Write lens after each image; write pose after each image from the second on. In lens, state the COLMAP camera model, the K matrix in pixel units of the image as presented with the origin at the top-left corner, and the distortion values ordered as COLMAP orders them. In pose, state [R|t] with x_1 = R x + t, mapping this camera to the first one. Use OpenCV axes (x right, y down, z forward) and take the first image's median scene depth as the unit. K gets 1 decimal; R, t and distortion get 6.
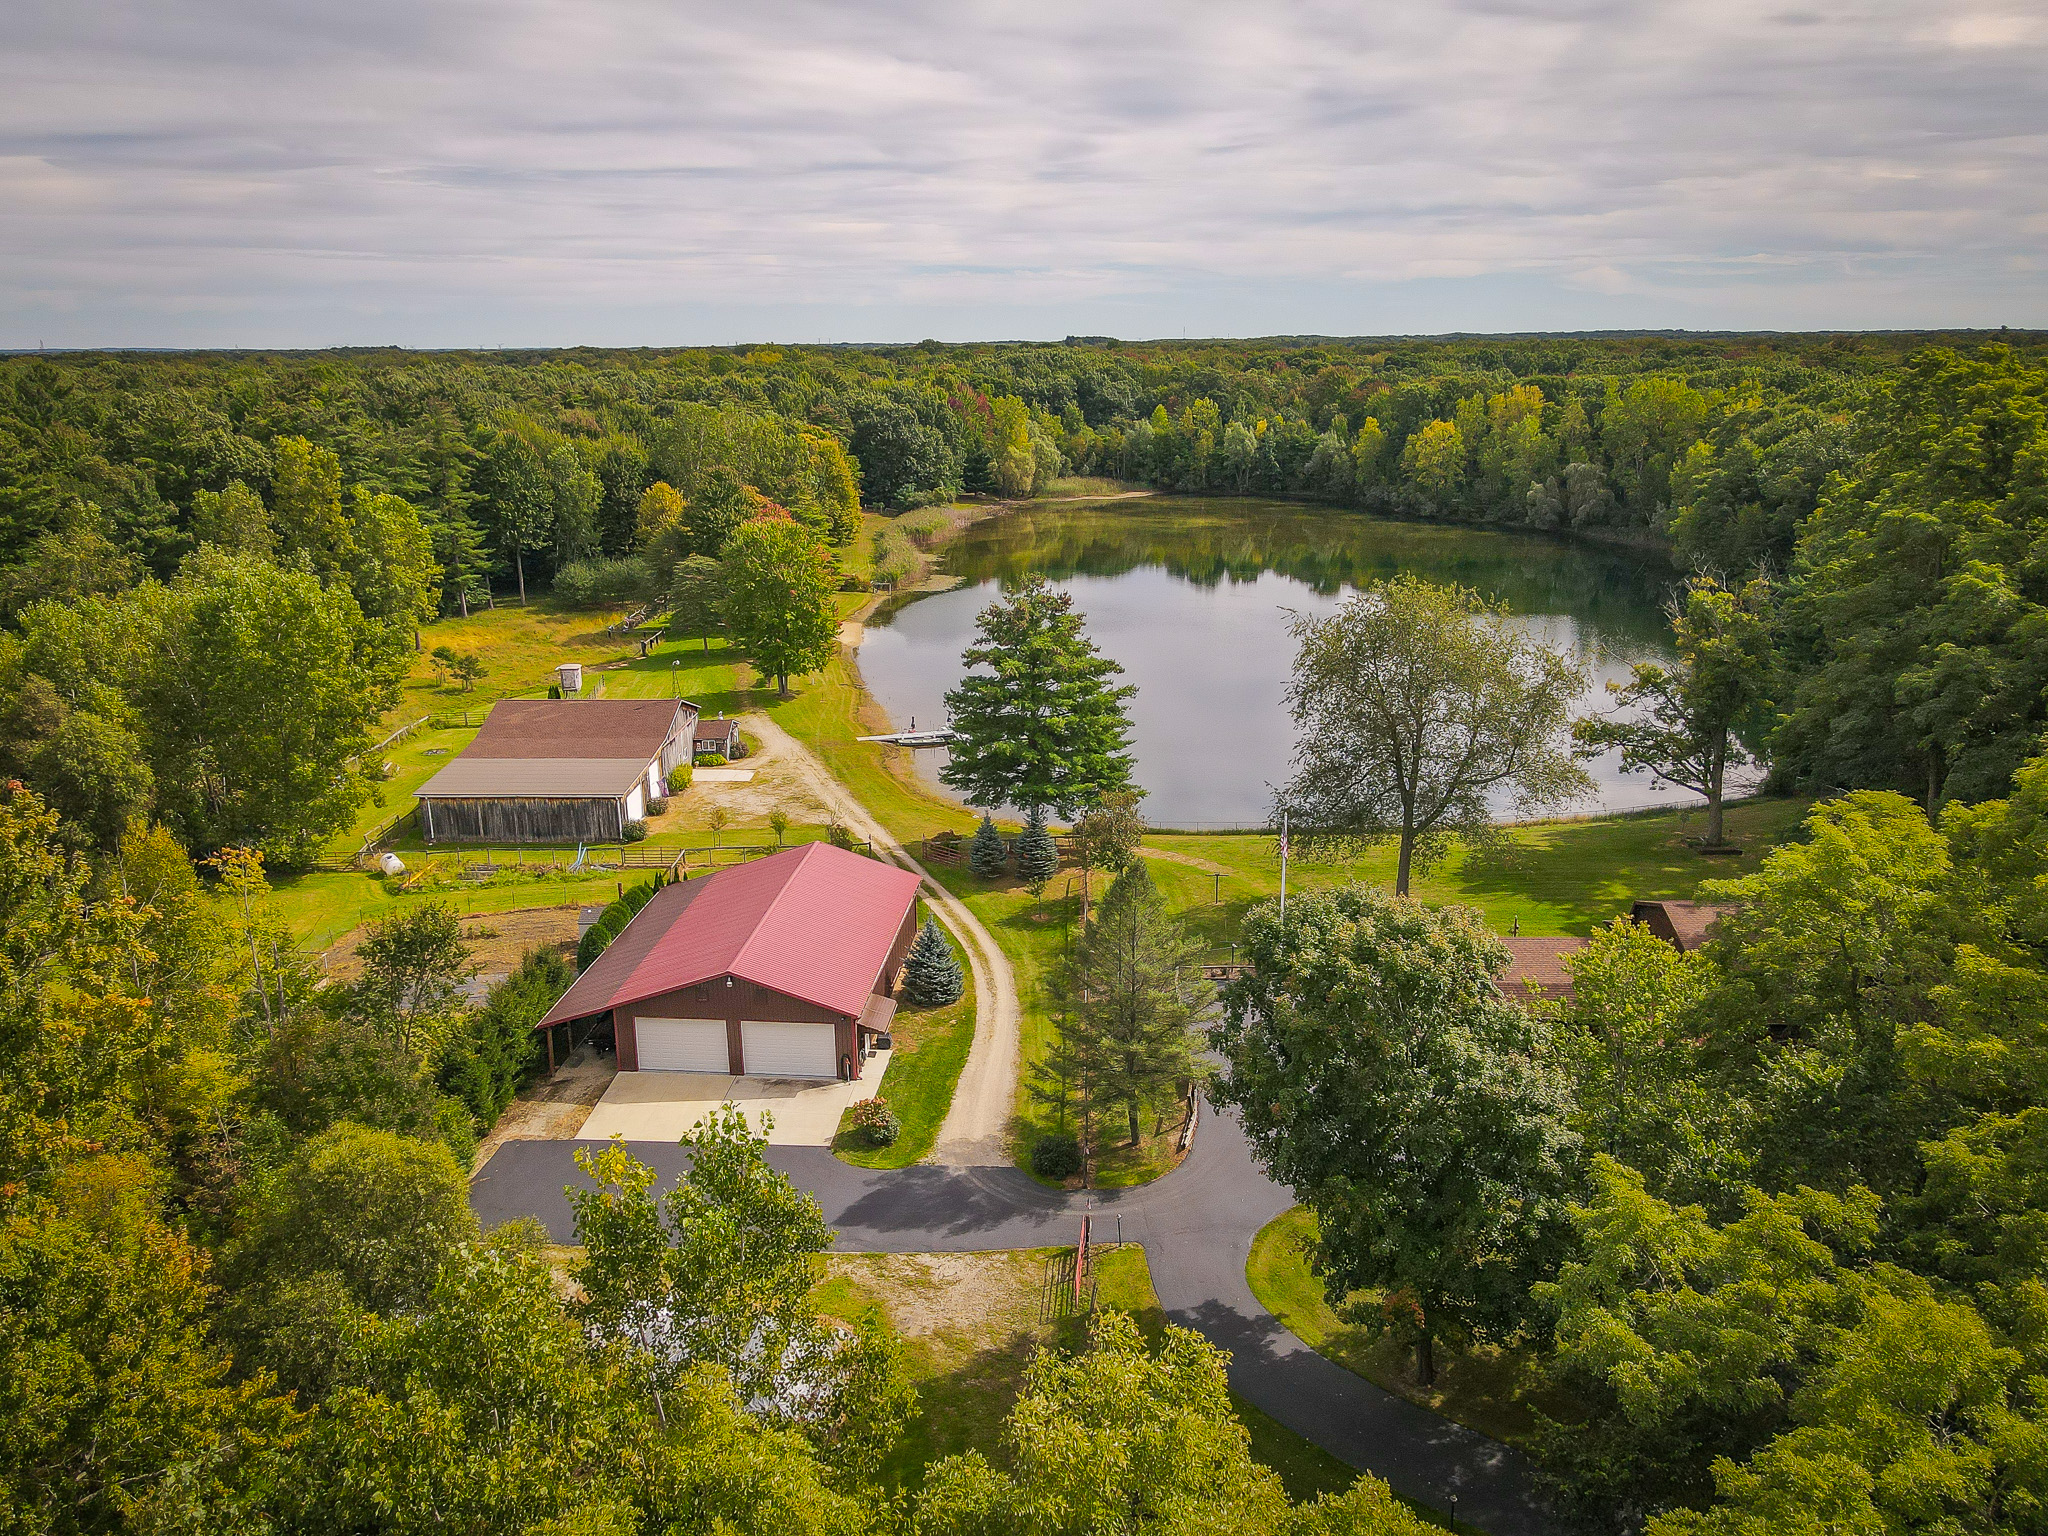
lens RADIAL K [[1494.4, 0, 1000.5], [0, 1494.4, 779.1], [0, 0, 1]] dist [0.012979, 0.004777]
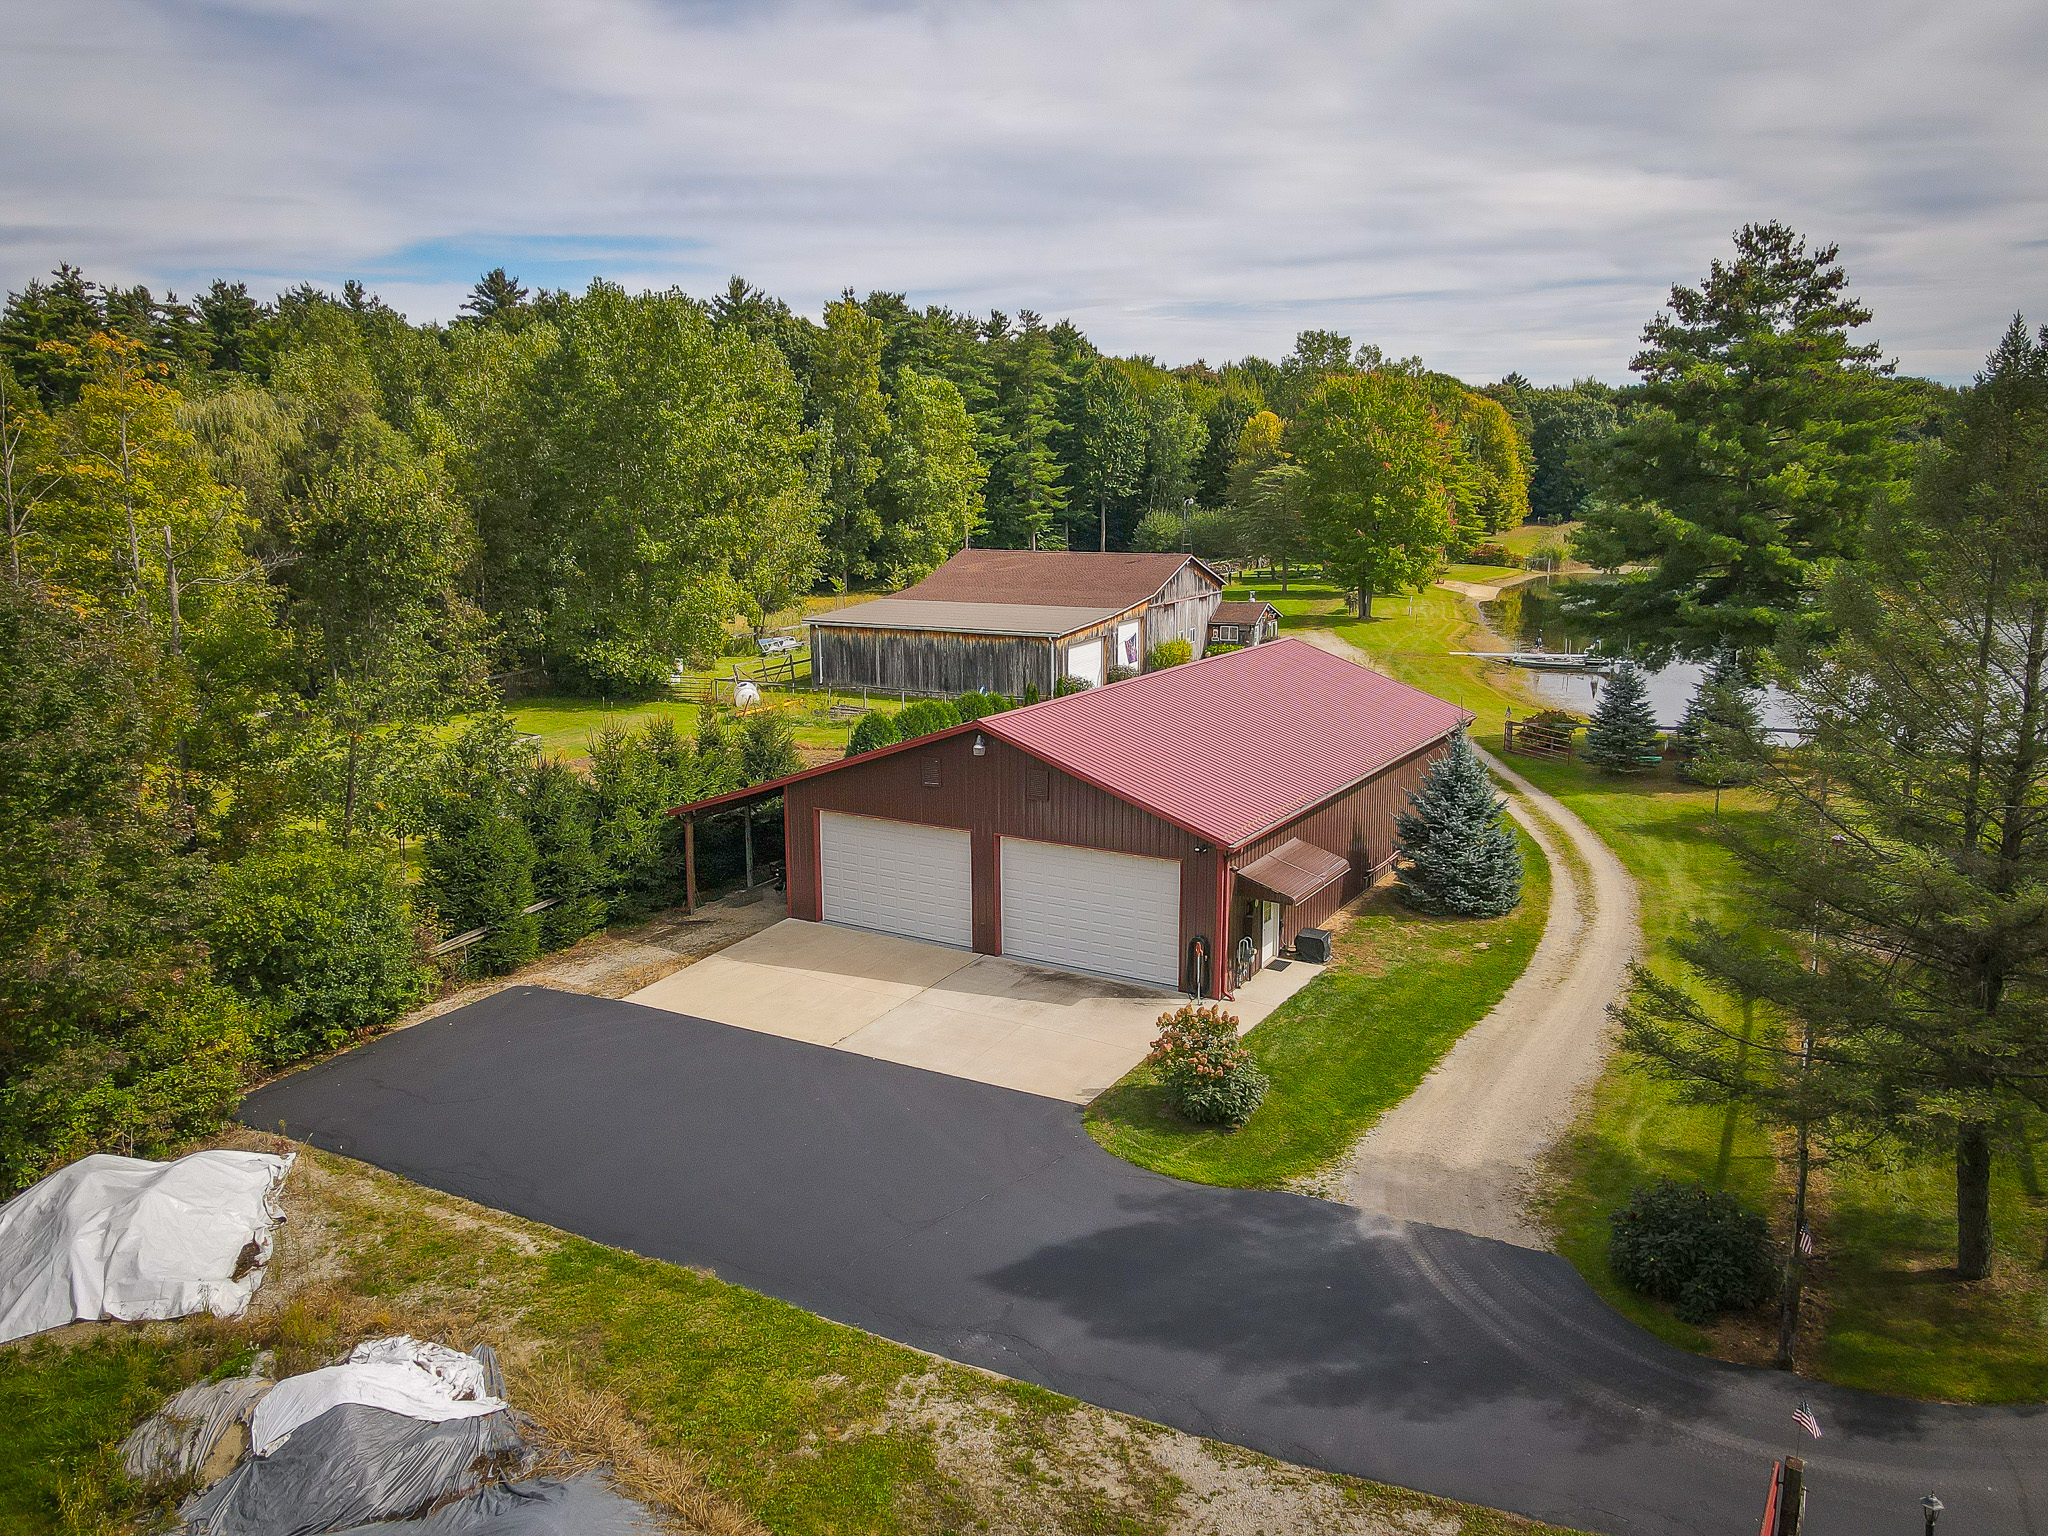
lens RADIAL K [[1494.4, 0, 1010.5], [0, 1494.4, 767.9], [0, 0, 1]] dist [0.012979, 0.004777]
pose [[0.903689, 0.092148, -0.418156, 0.015293], [-0.126088, 0.990537, -0.054209, 0.093129], [0.409204, 0.101713, 0.906756, 0.318626]]
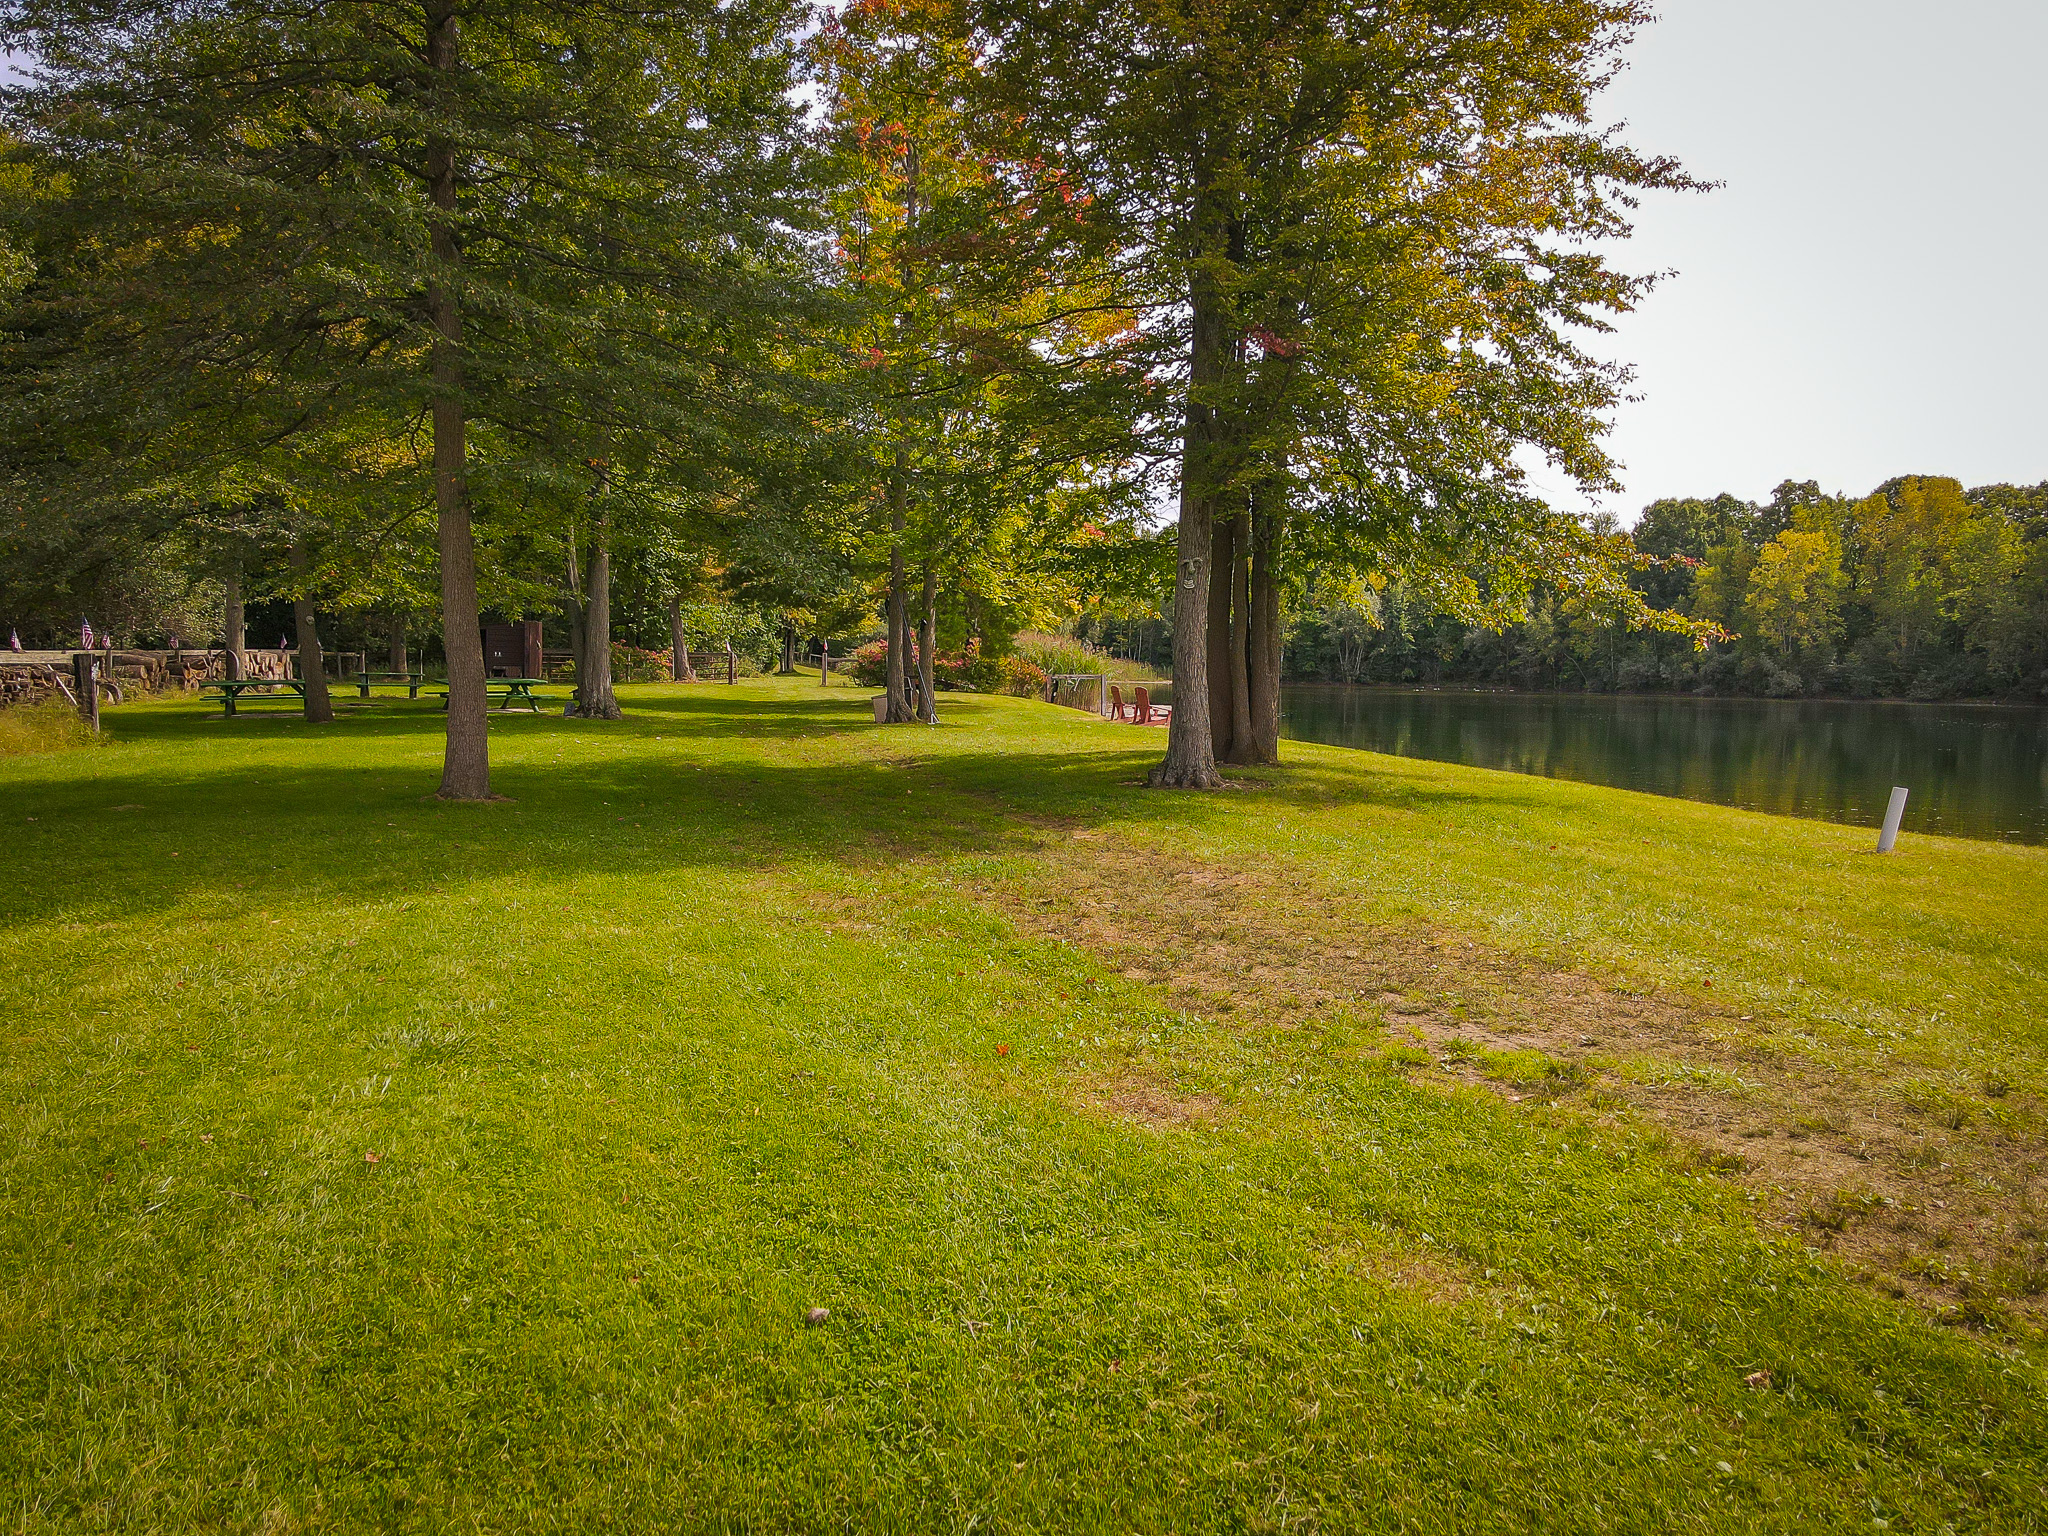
lens RADIAL K [[1494.4, 0, 1024.0], [0, 1494.4, 763.2], [0, 0, 1]] dist [0.012979, 0.004777]
pose [[0.982184, 0.019054, 0.186956, -0.230369], [0.021747, 0.976639, -0.213785, -0.088150], [-0.186661, 0.214042, 0.958824, 1.230036]]
